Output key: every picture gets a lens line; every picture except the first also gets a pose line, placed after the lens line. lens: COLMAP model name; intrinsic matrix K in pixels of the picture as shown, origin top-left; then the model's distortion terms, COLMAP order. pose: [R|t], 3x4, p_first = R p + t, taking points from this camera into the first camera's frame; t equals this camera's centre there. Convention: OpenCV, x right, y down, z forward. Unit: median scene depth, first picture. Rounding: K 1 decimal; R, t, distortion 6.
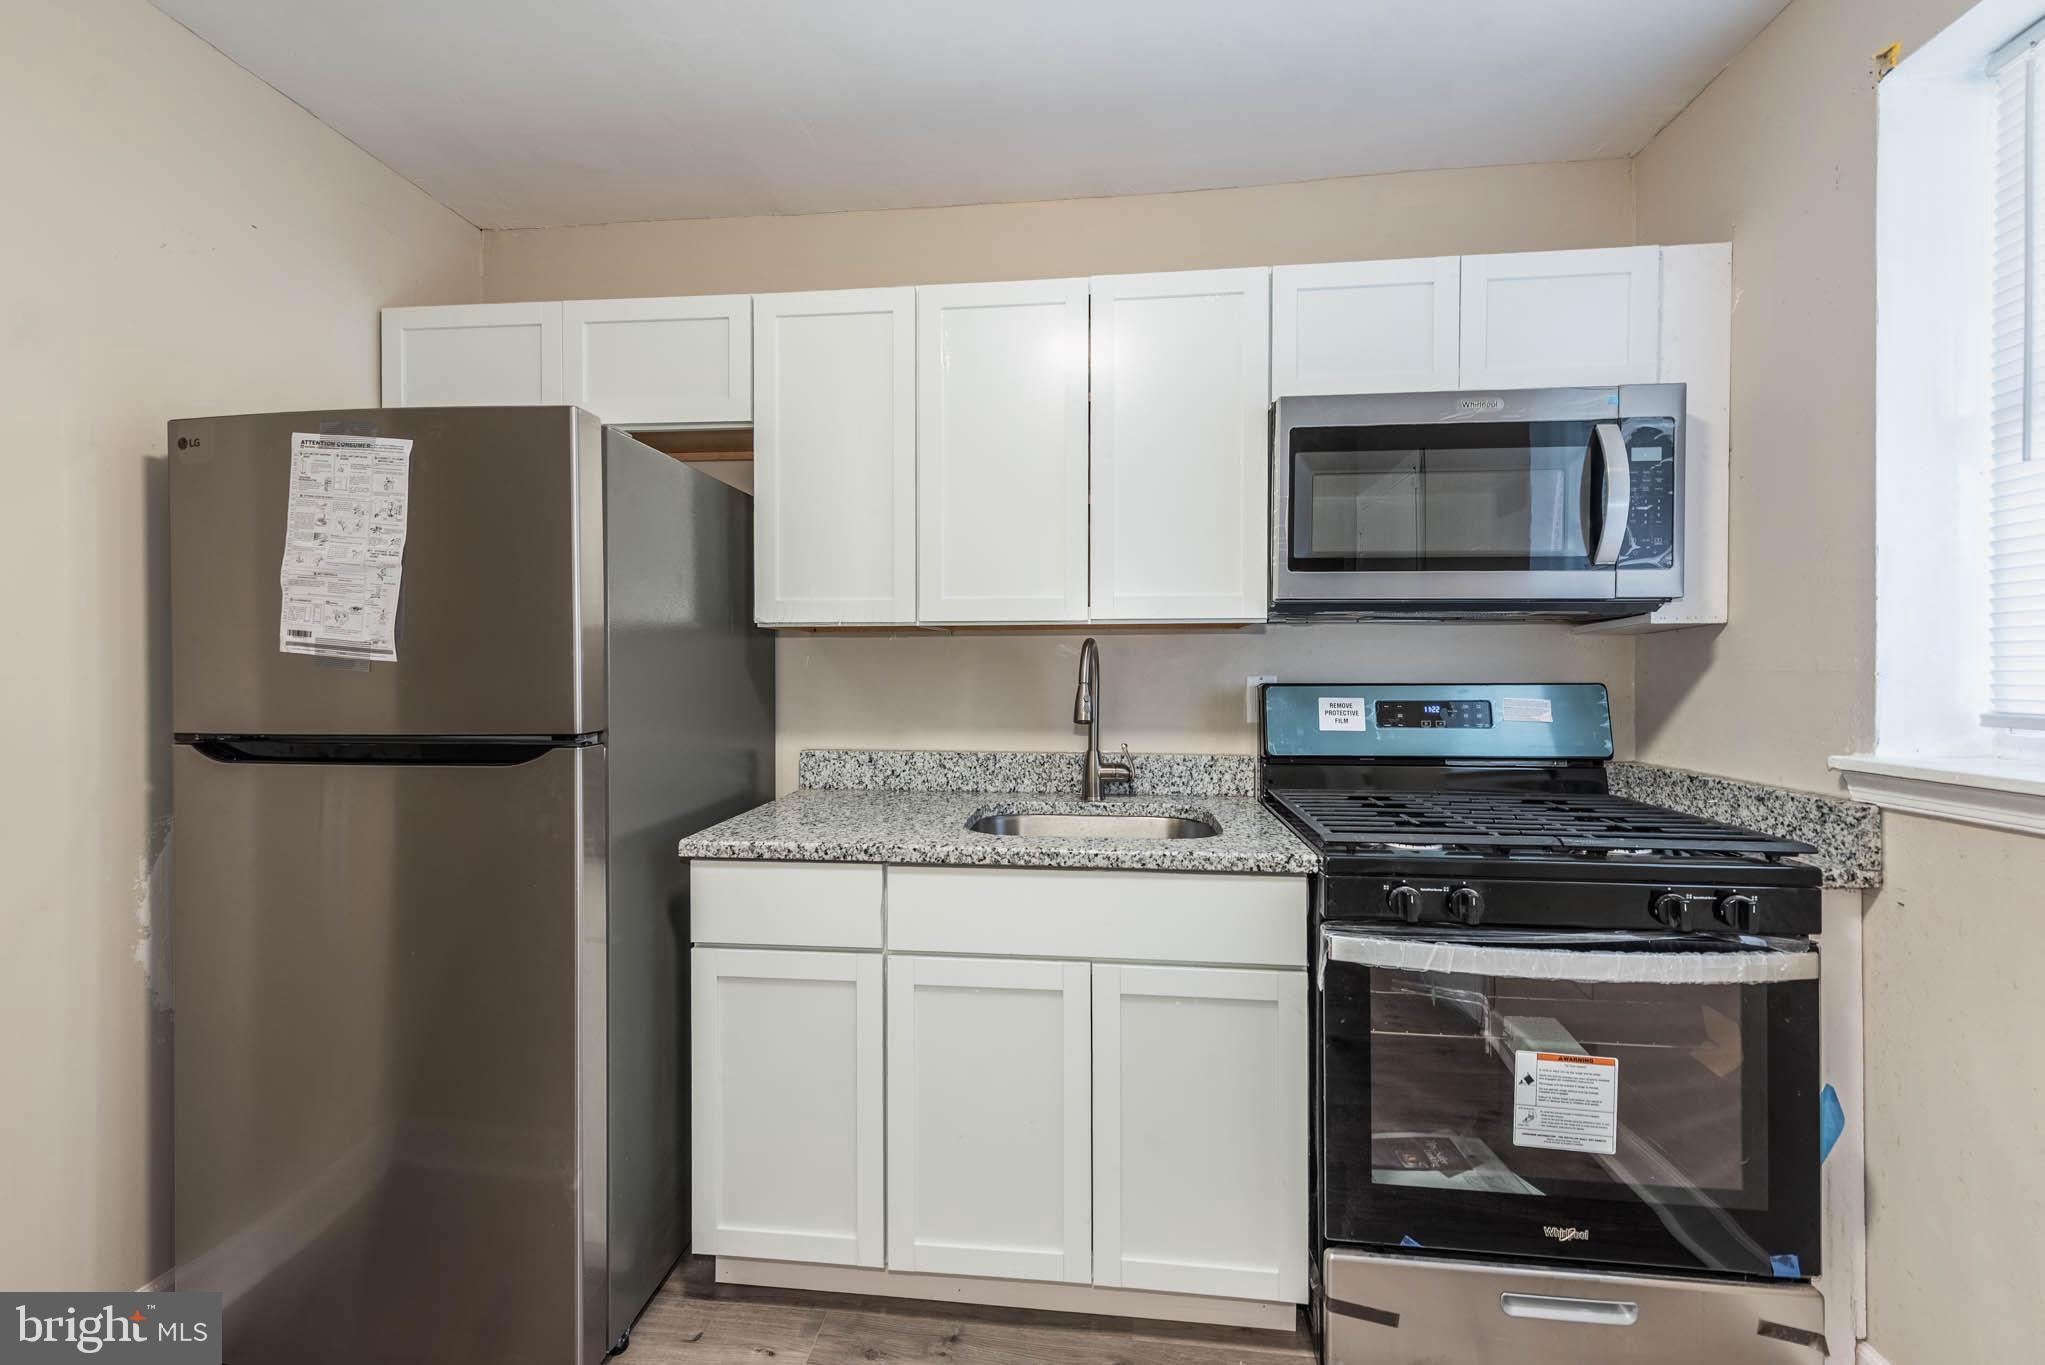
lens RADIAL K [[823.9, 0, 1017.9], [0, 823.9, 676.7], [0, 0, 1]] dist [0.020089, -0.007603]
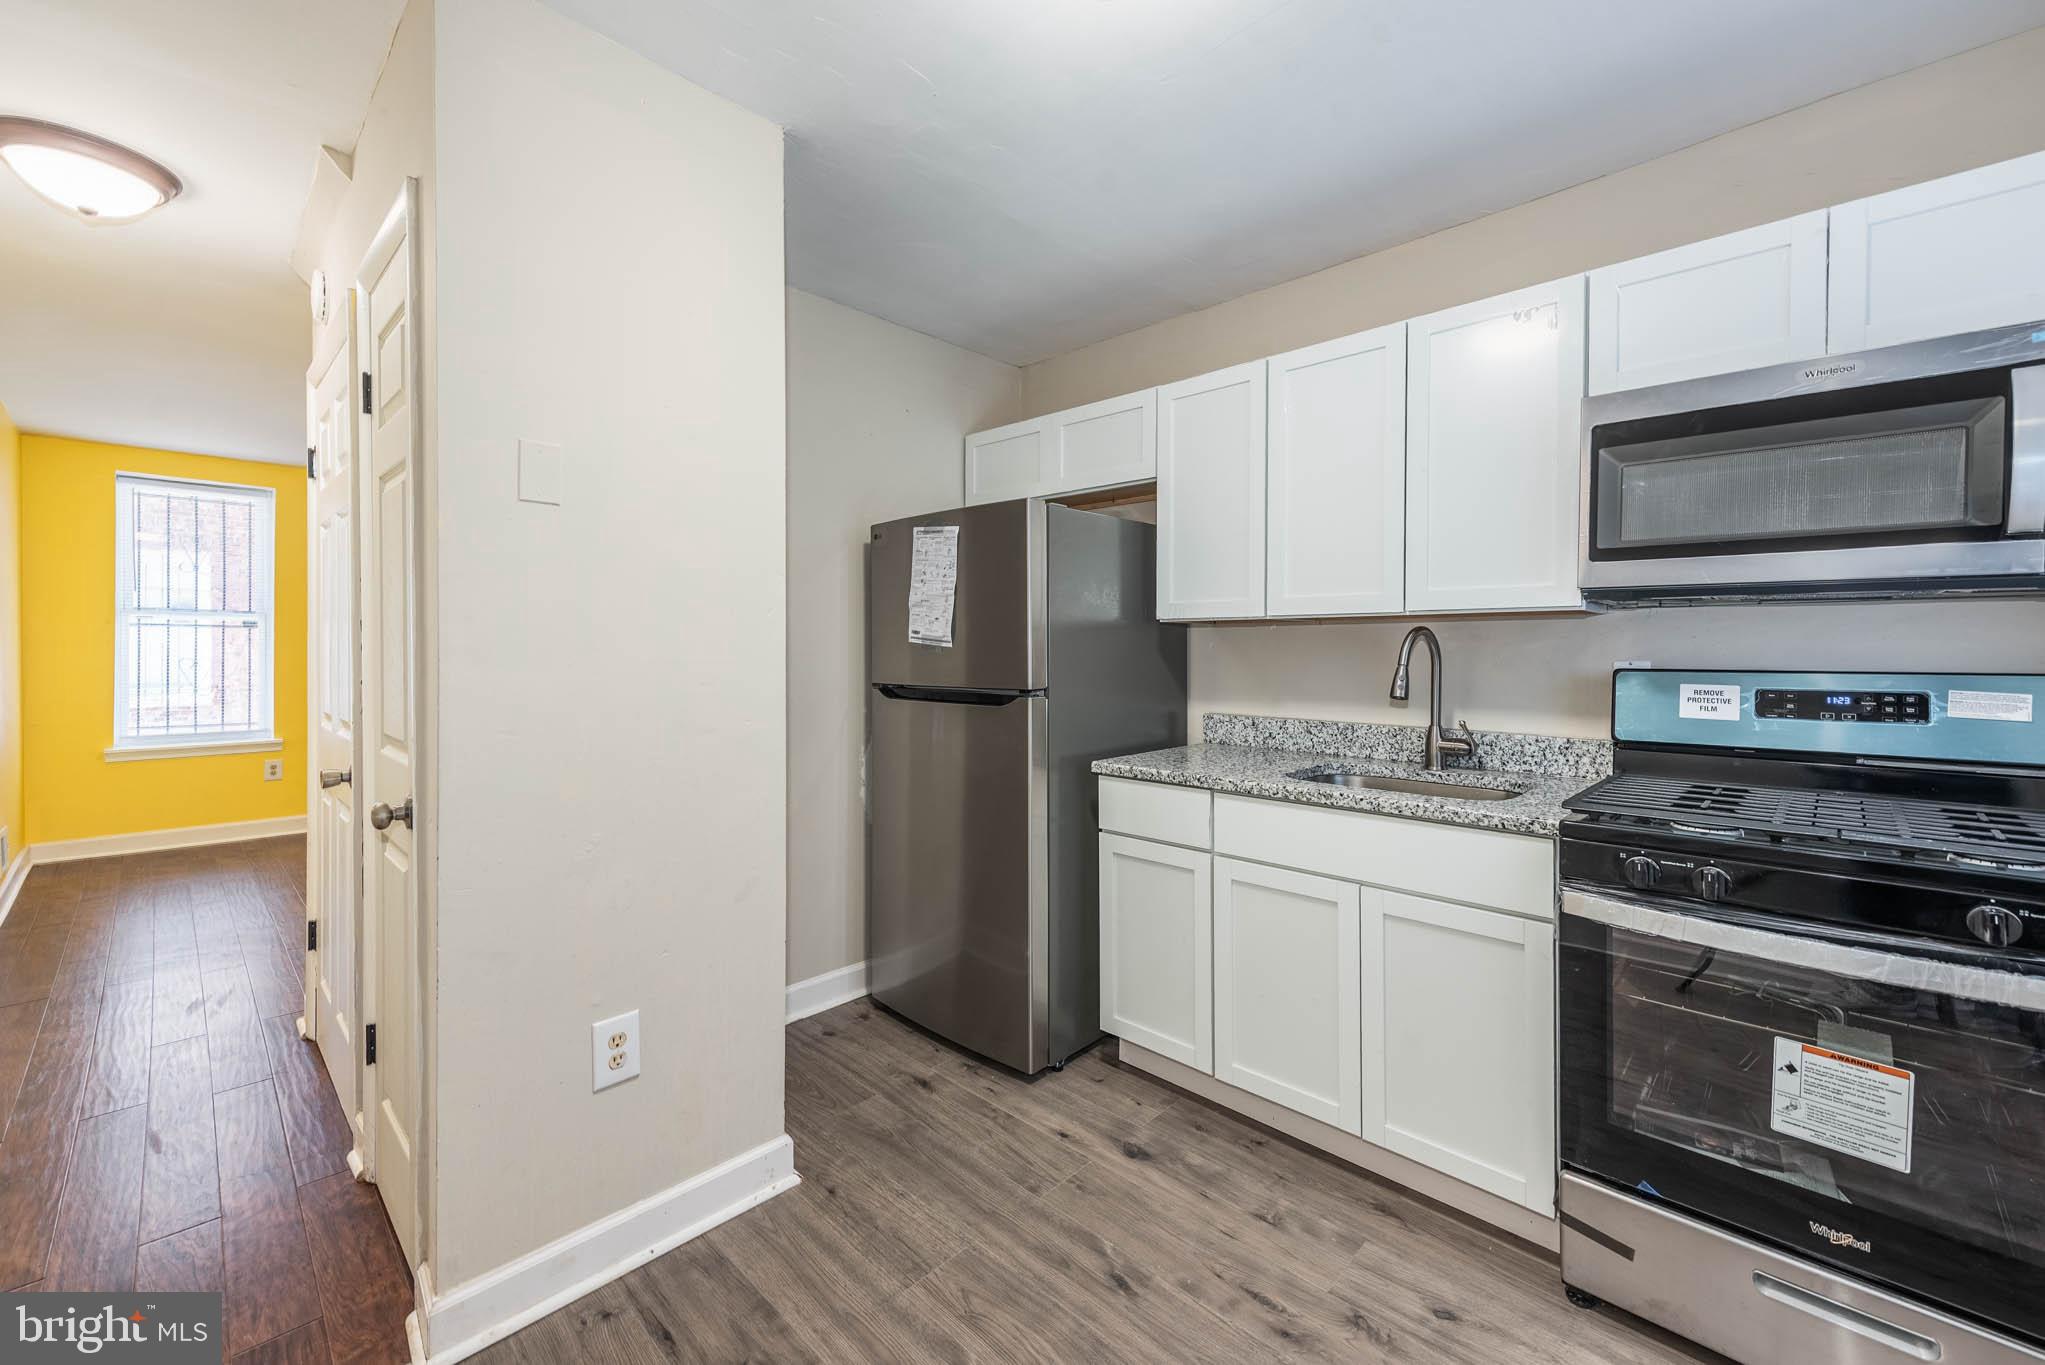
lens RADIAL K [[823.9, 0, 1017.9], [0, 823.9, 676.7], [0, 0, 1]] dist [0.020089, -0.007603]
pose [[0.788348, 0.023377, -0.614785, 0.426502], [-0.010368, 0.999641, 0.024717, 0.000942], [0.615142, -0.013112, 0.788307, -0.304737]]
